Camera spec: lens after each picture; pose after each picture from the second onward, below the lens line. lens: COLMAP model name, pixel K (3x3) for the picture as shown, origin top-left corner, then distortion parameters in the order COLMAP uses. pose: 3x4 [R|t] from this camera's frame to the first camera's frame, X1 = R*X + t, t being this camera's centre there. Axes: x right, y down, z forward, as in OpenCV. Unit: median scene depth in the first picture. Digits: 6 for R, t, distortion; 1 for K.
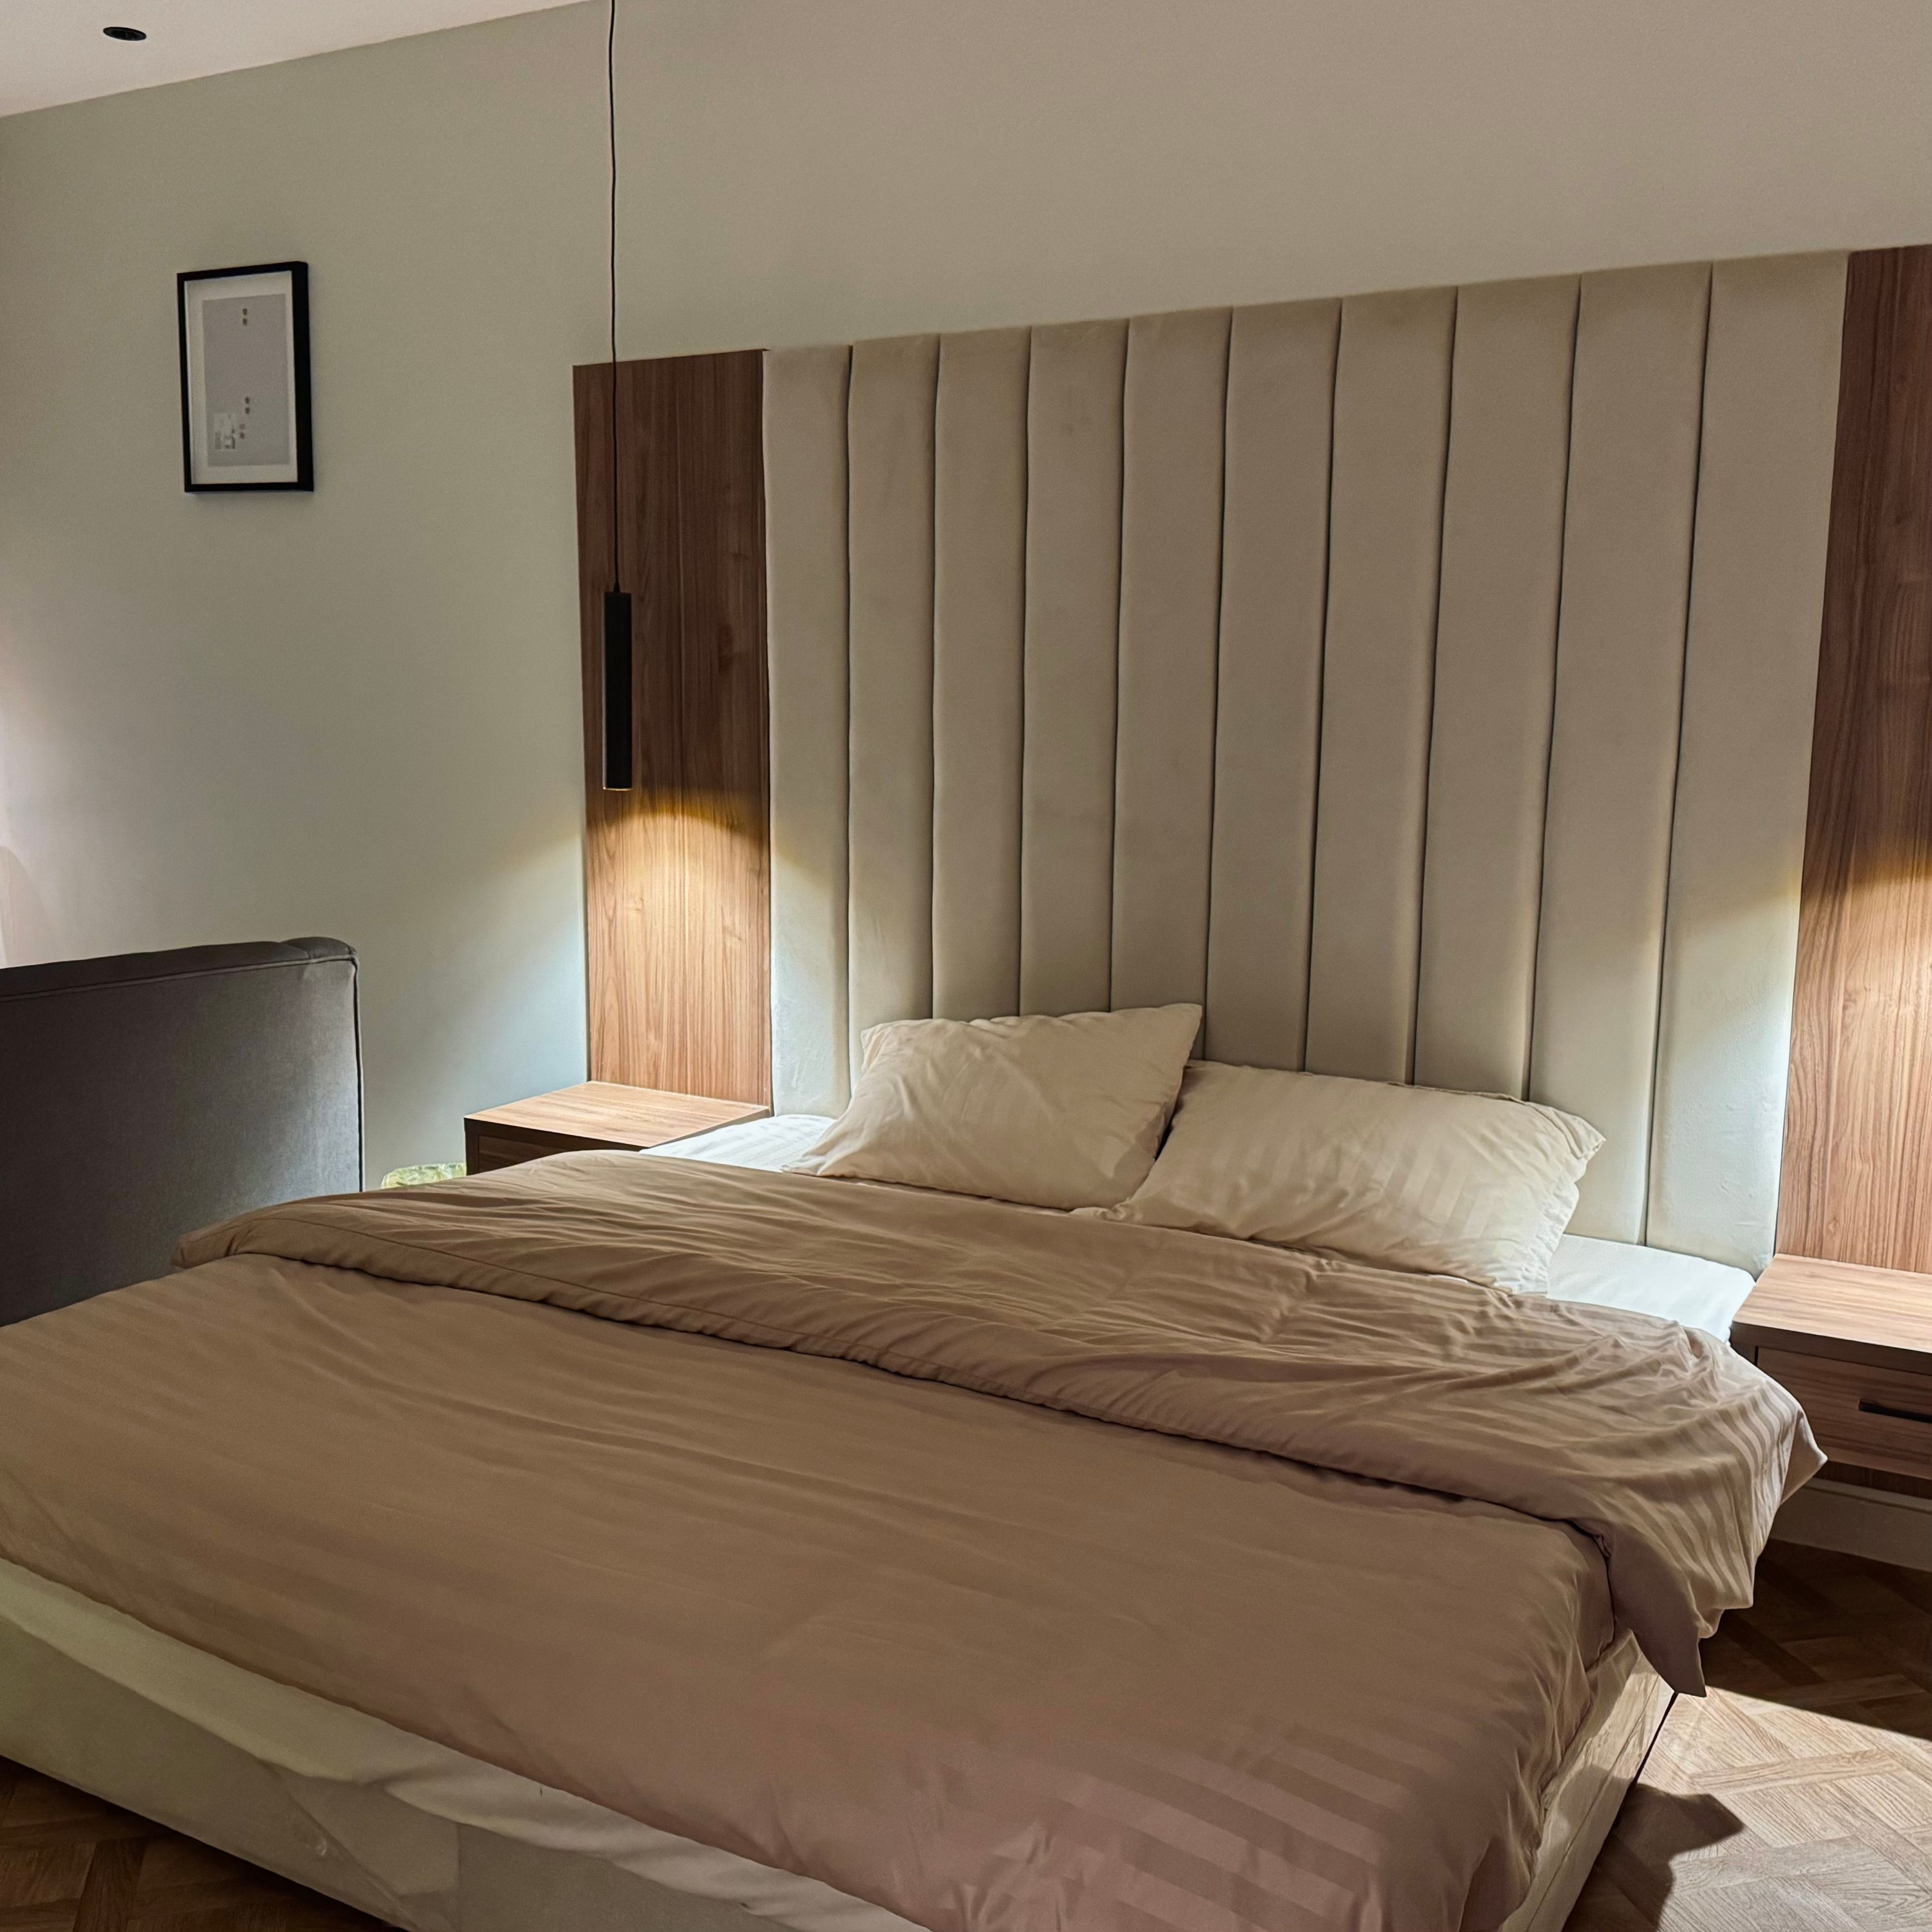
lens RADIAL K [[2046.3, 0, 962.9], [0, 2046.3, 1001.5], [0, 0, 1]] dist [0.201869, -0.468320]
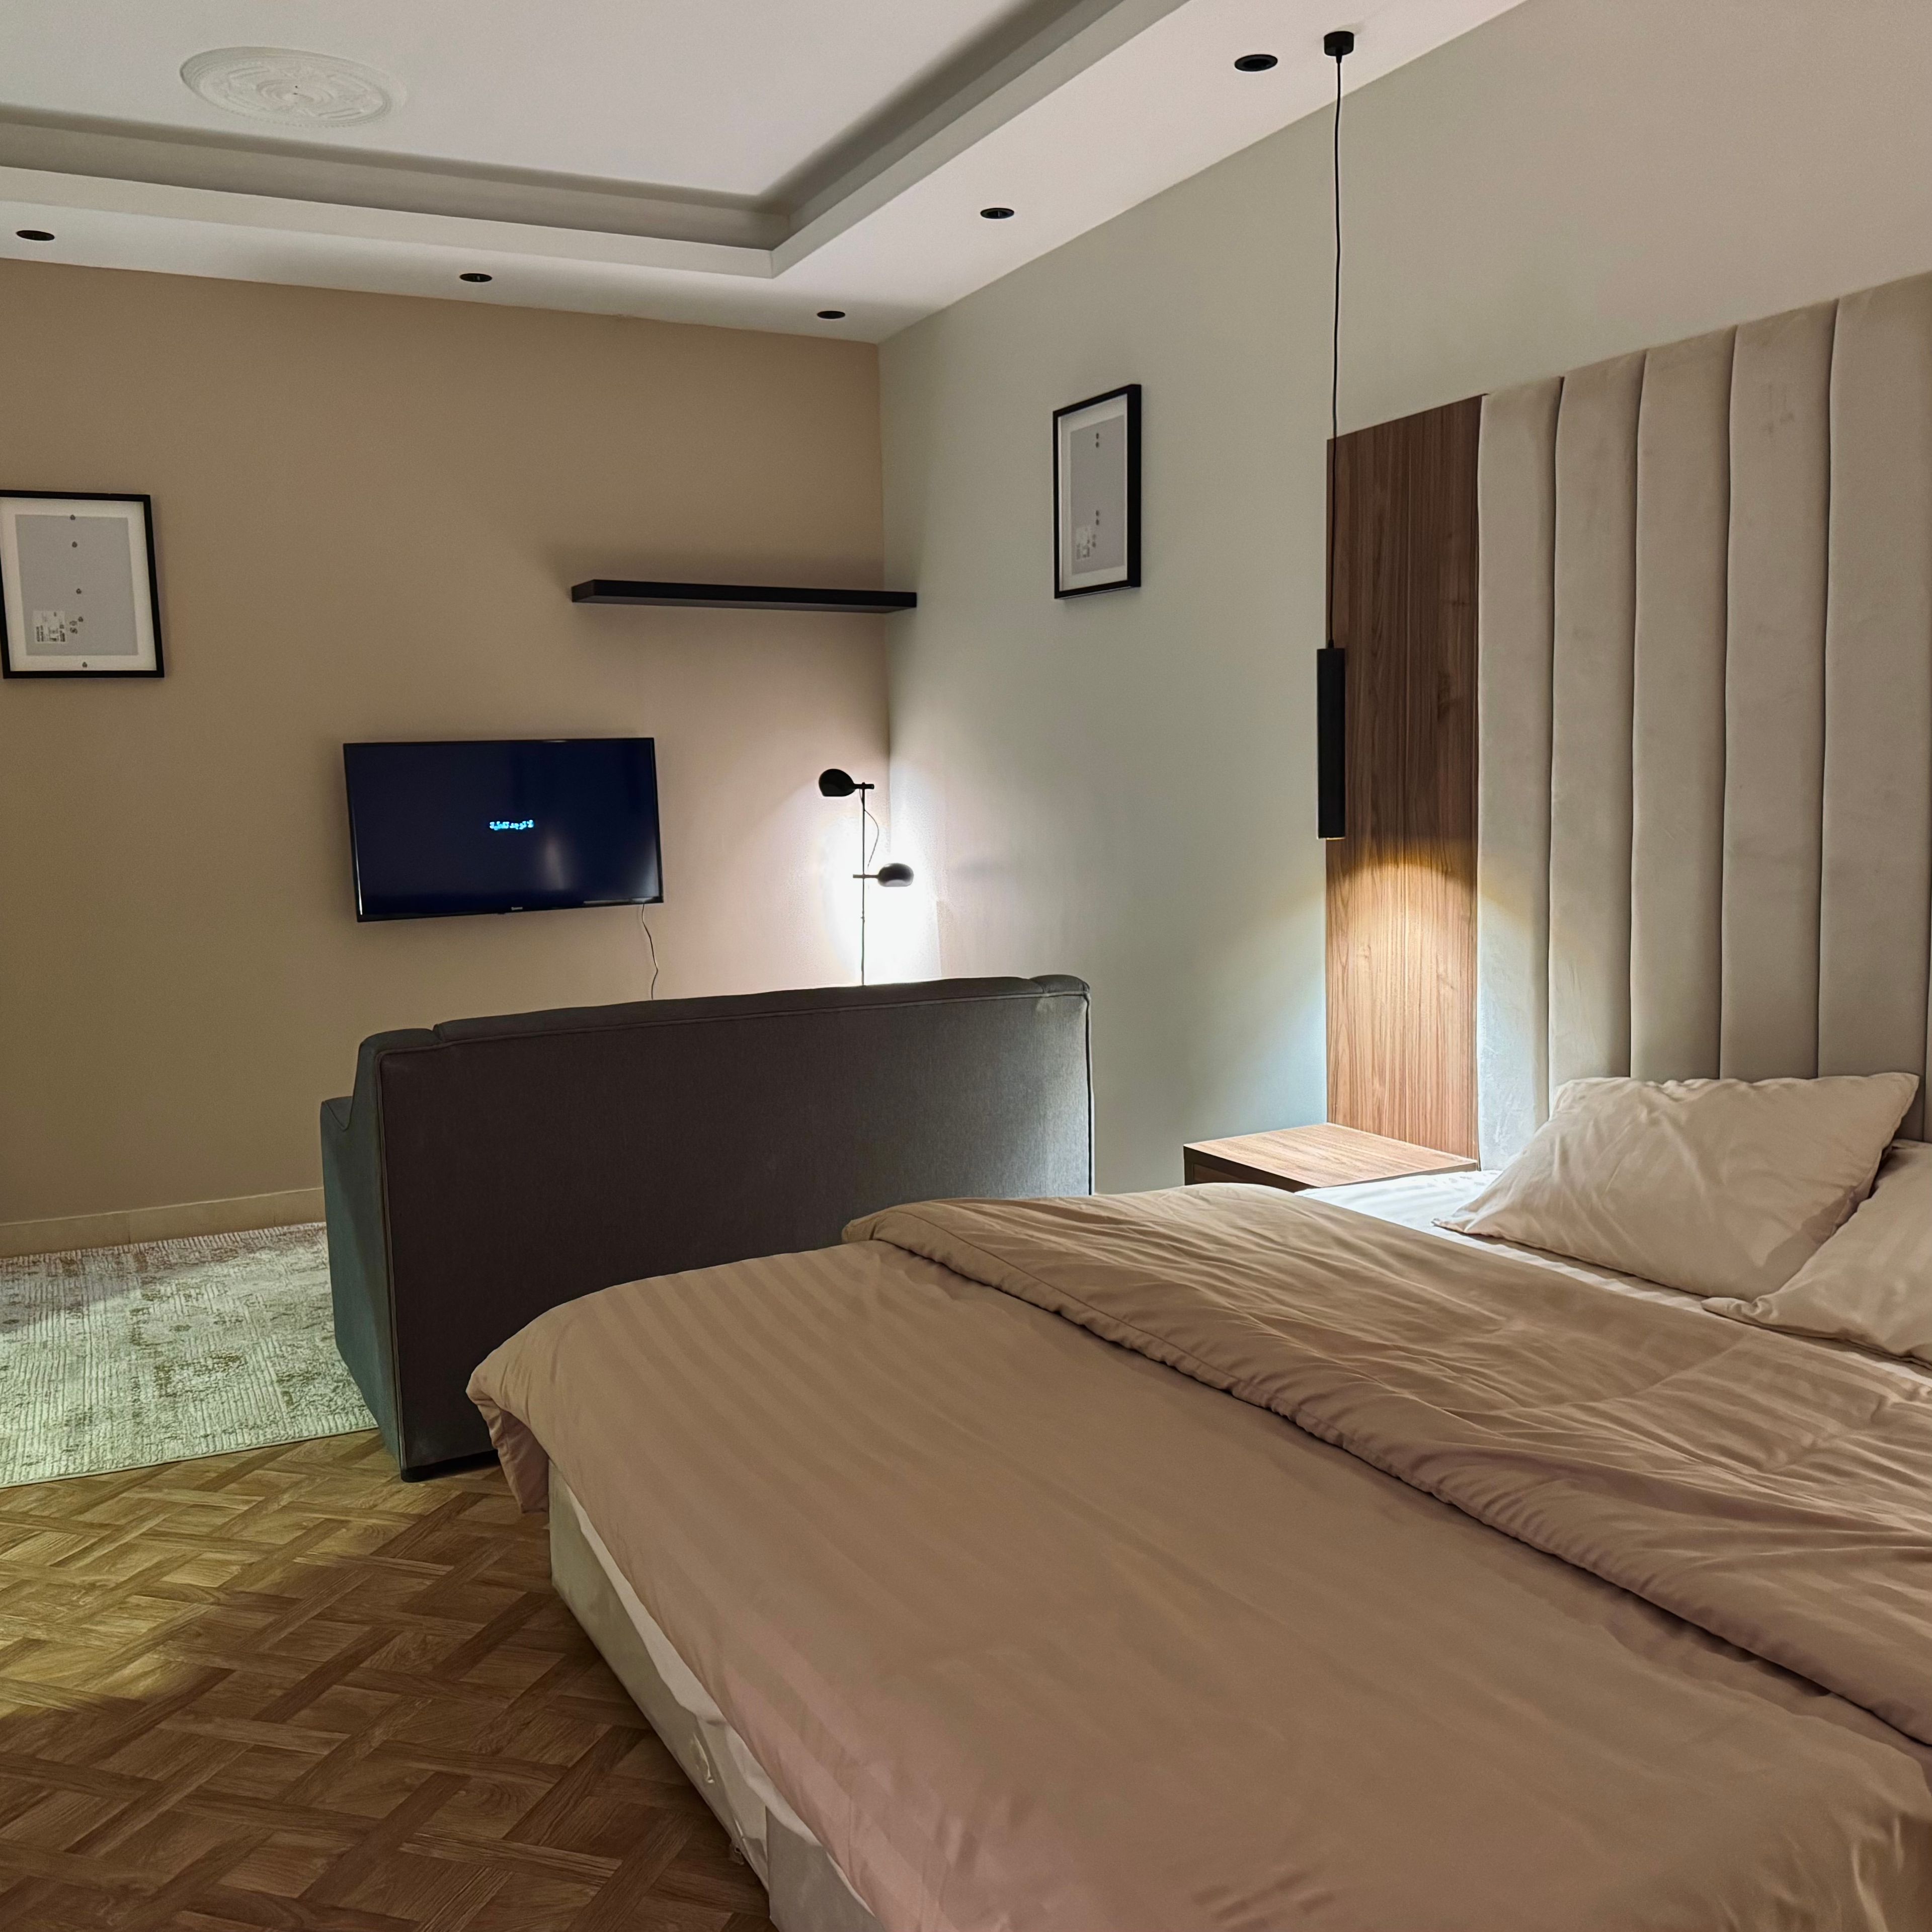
lens RADIAL K [[1873.1, 0, 941.9], [0, 1873.1, 973.6], [0, 0, 1]] dist [0.171956, -0.325136]
pose [[0.837938, 0.023241, -0.545271, 0.208365], [-0.048598, 0.998301, -0.032131, 0.004645], [0.543598, 0.053423, 0.837644, 0.120266]]
